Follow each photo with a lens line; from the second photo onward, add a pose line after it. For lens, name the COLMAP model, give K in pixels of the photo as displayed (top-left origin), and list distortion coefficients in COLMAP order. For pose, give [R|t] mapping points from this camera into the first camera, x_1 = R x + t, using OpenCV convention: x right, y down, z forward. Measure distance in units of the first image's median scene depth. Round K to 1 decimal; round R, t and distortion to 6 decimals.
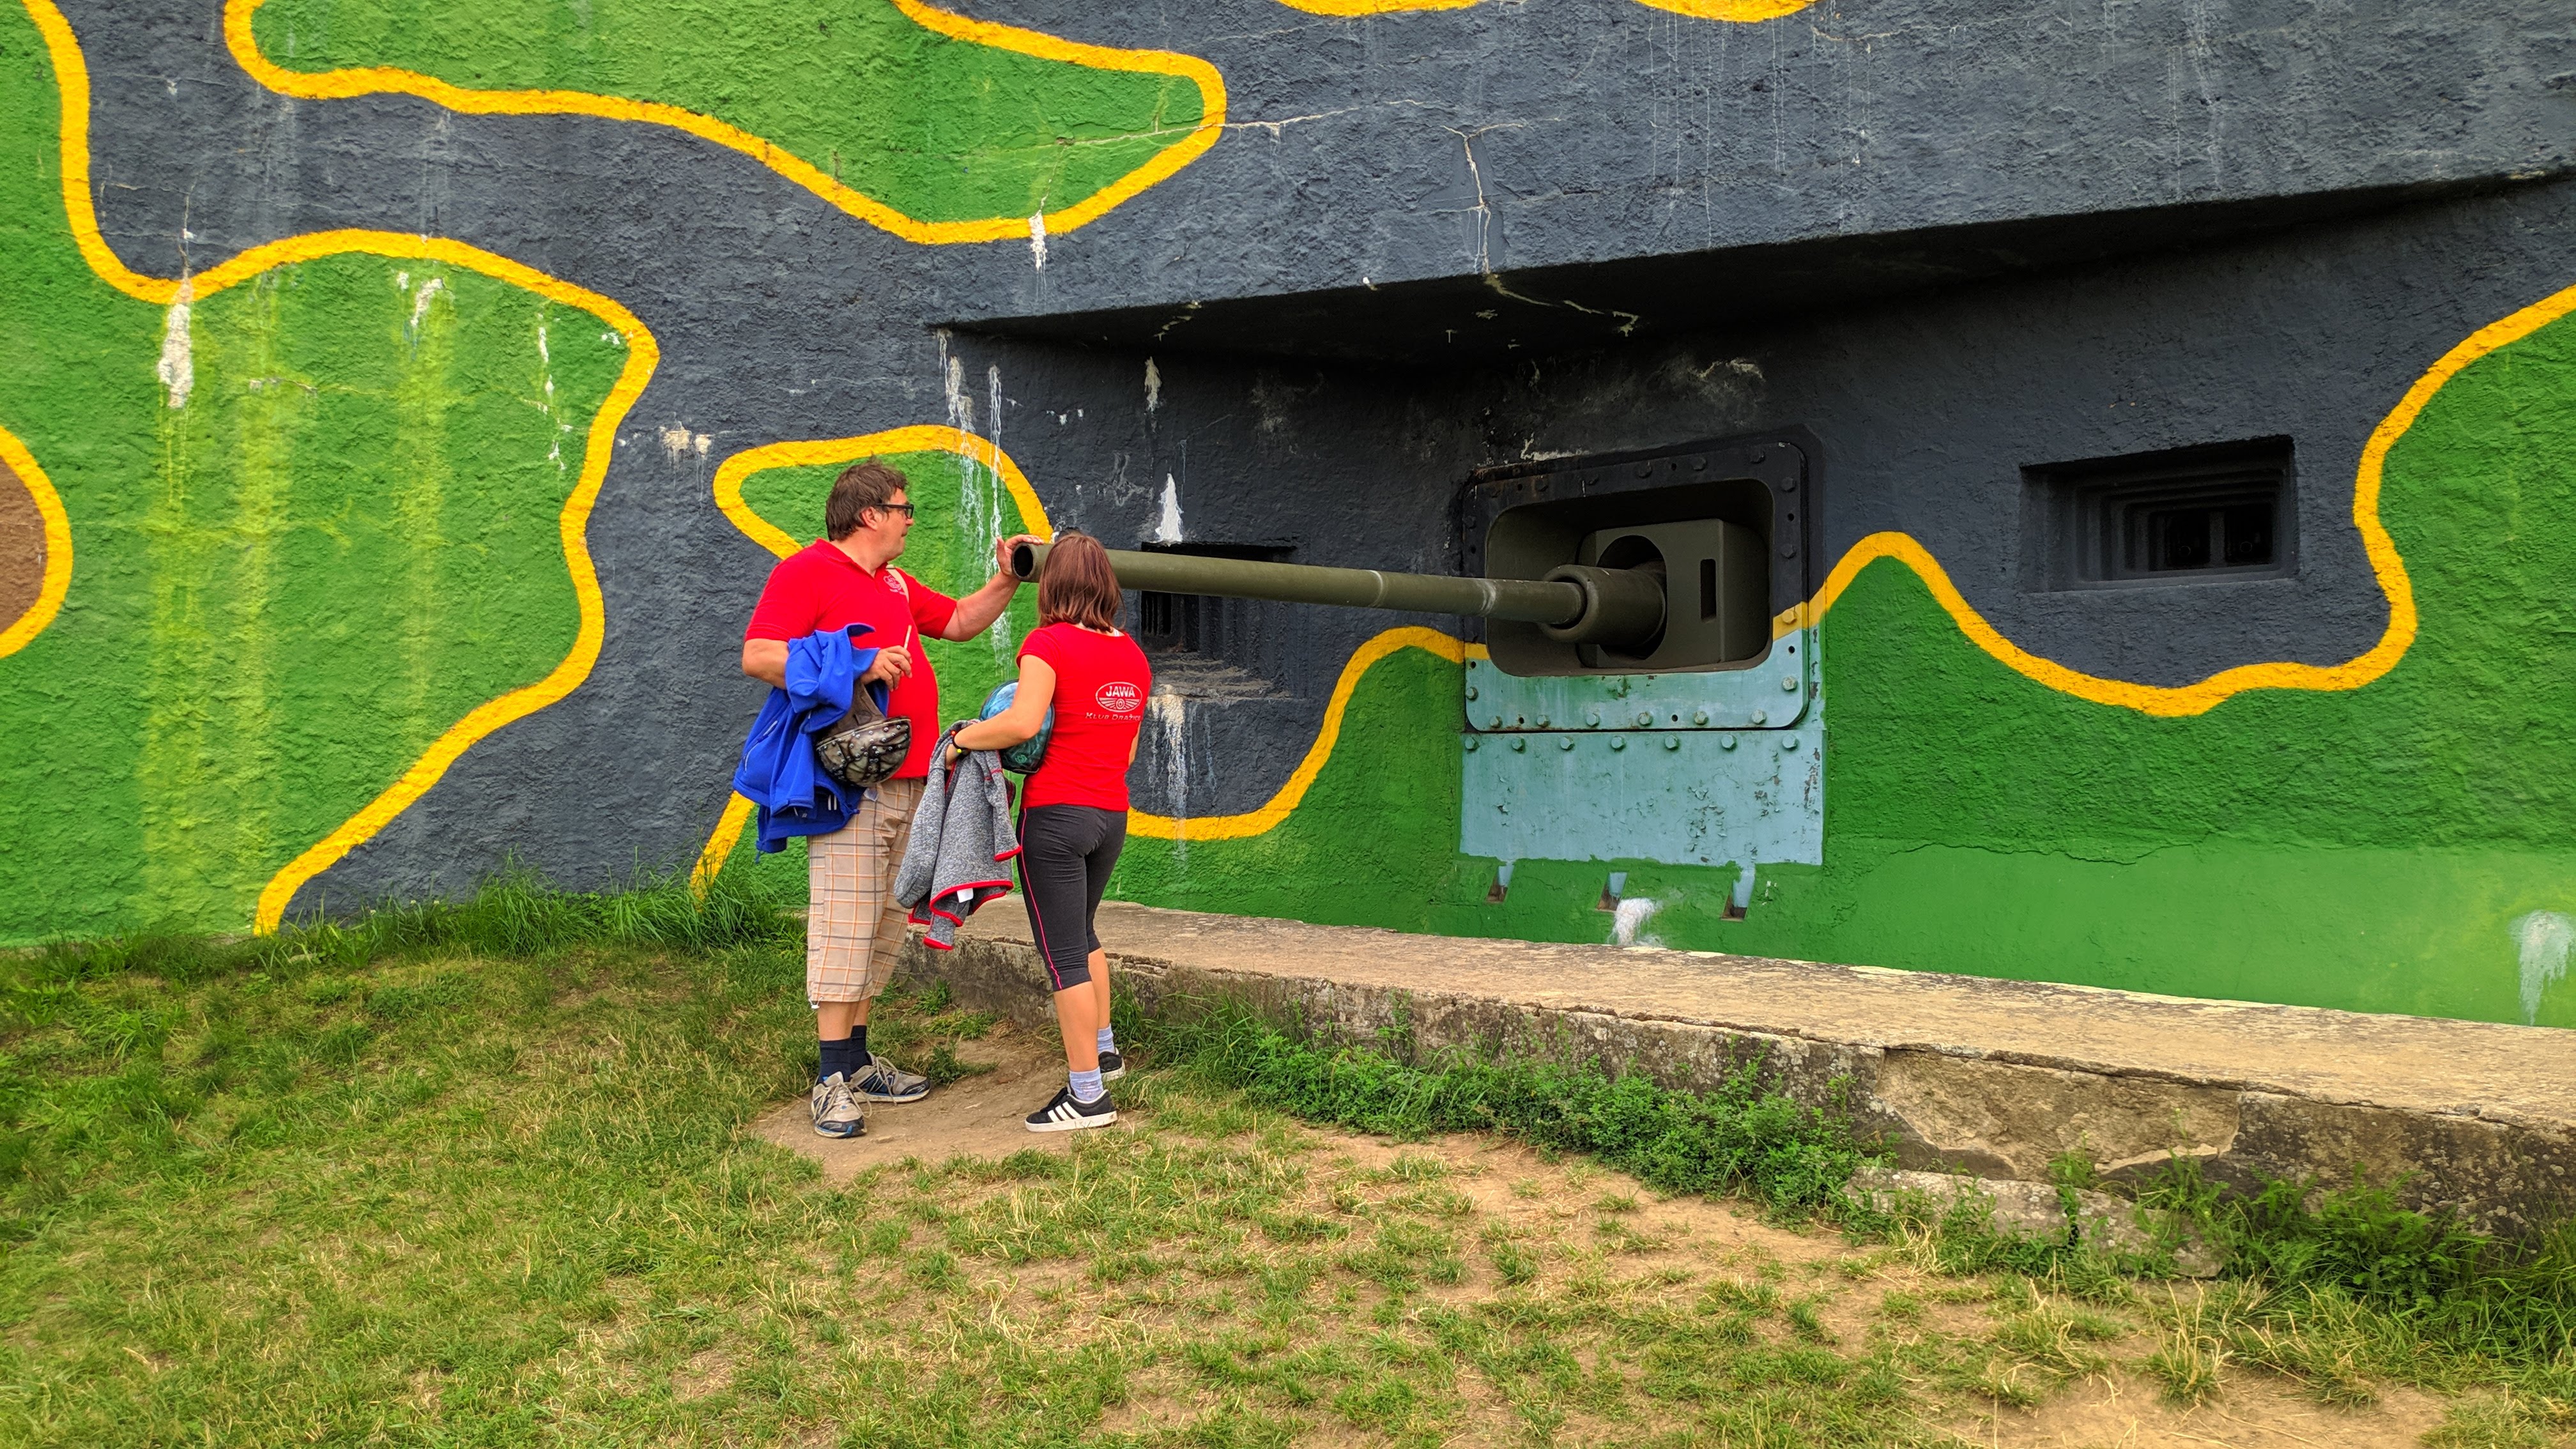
lens RADIAL K [[1842.4, 0, 1276.0], [0, 1842.4, 729.5], [0, 0, 1]] dist [0.002631, -0.022272]
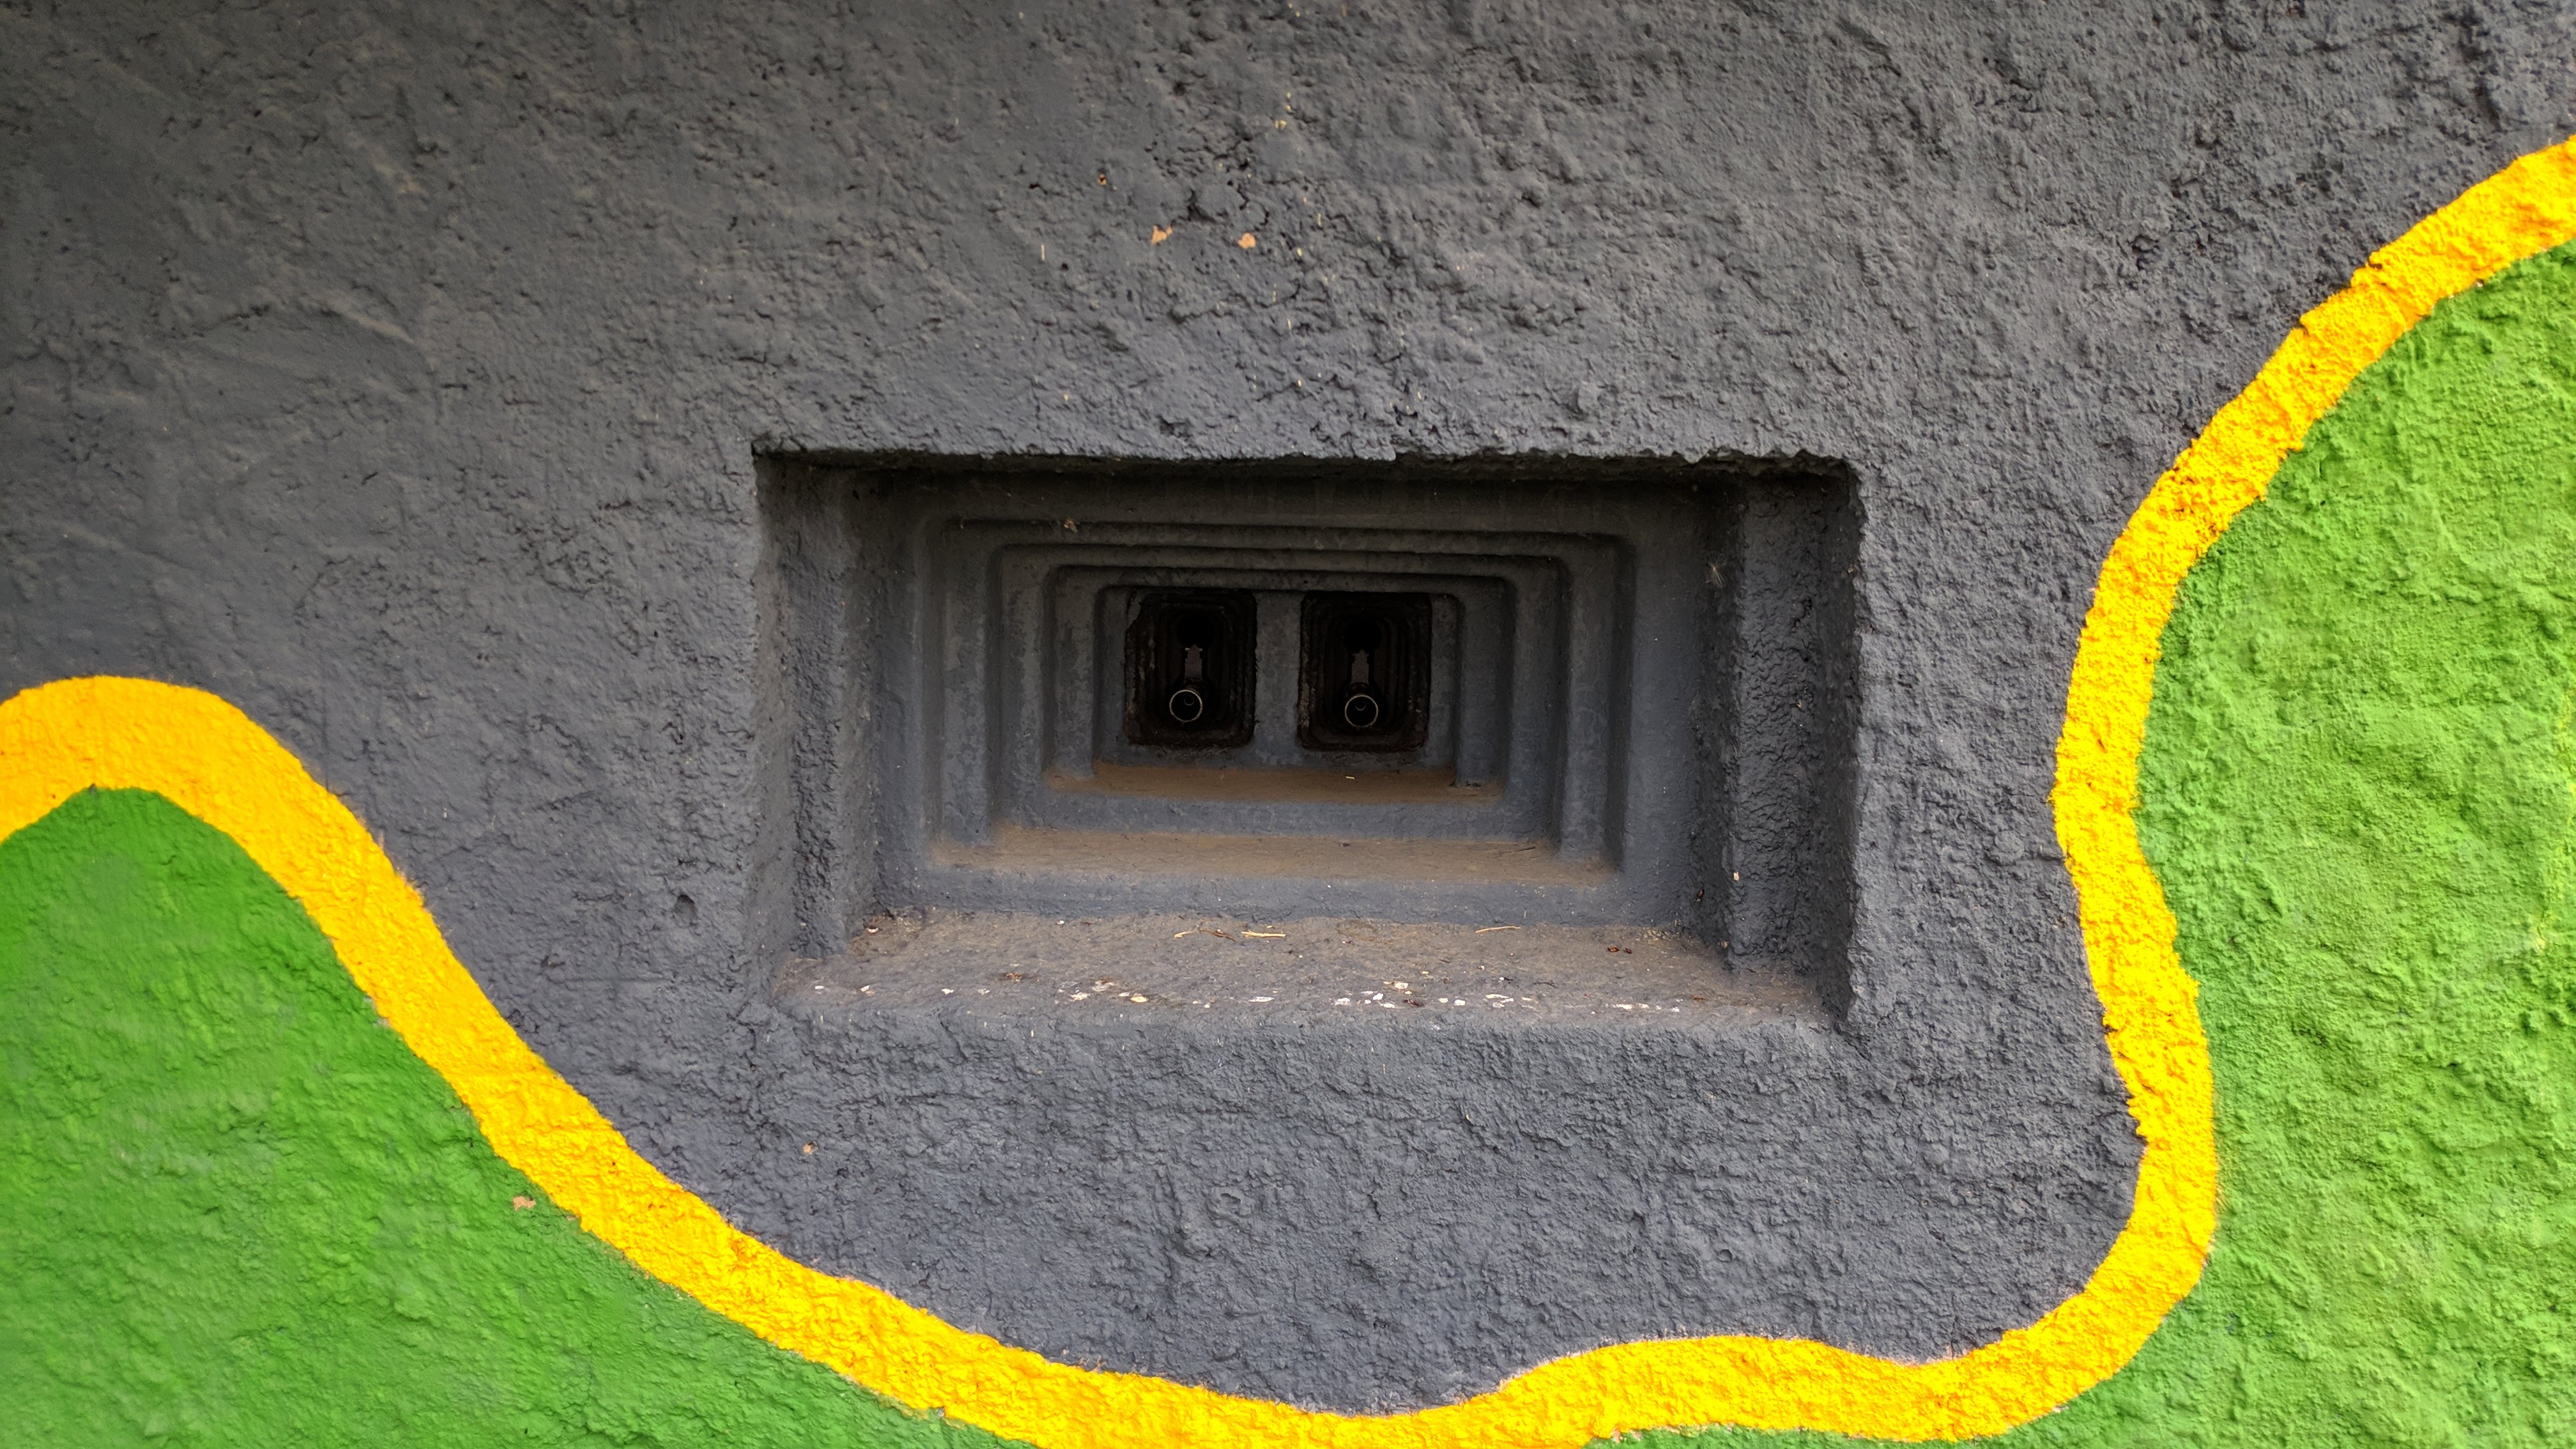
lens RADIAL K [[1842.4, 0, 1284.5], [0, 1842.4, 723.0], [0, 0, 1]] dist [0.002631, -0.022272]
pose [[0.709291, -0.055719, 0.702710, 0.292672], [-0.032593, 0.993213, 0.111651, -0.137323], [-0.704162, -0.102097, 0.702661, 0.800096]]
